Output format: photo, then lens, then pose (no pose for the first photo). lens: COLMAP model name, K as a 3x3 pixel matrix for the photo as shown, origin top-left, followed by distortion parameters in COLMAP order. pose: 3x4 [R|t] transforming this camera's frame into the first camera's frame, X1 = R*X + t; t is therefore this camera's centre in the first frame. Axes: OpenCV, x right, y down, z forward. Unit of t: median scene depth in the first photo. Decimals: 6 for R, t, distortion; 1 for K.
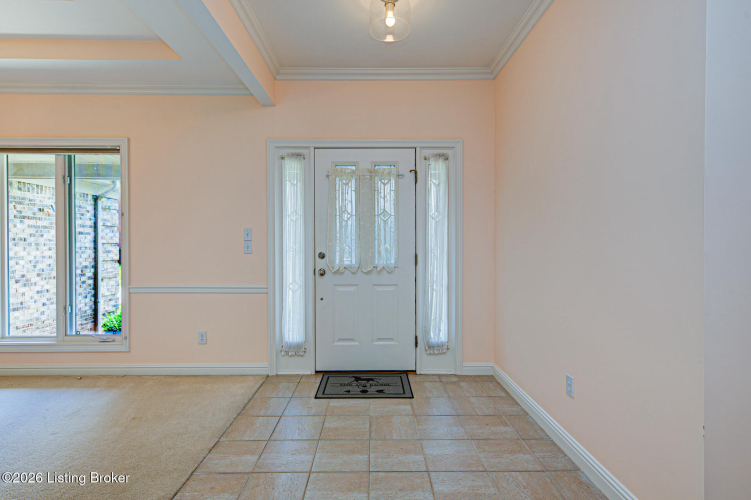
lens RADIAL K [[358.7, 0, 375.6], [0, 358.7, 249.2], [0, 0, 1]] dist [0.004208, 0.000110]
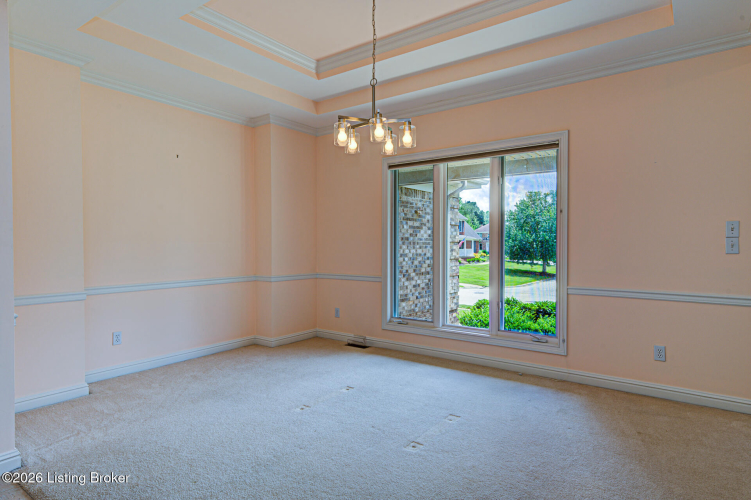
lens RADIAL K [[427.7, 0, 376.4], [0, 427.7, 248.1], [0, 0, 1]] dist [0.013340, 0.002257]
pose [[0.795193, 0.005049, -0.606335, -0.243503], [-0.006082, 0.999981, 0.000351, 0.002406], [0.606326, 0.003409, 0.795209, -0.123941]]
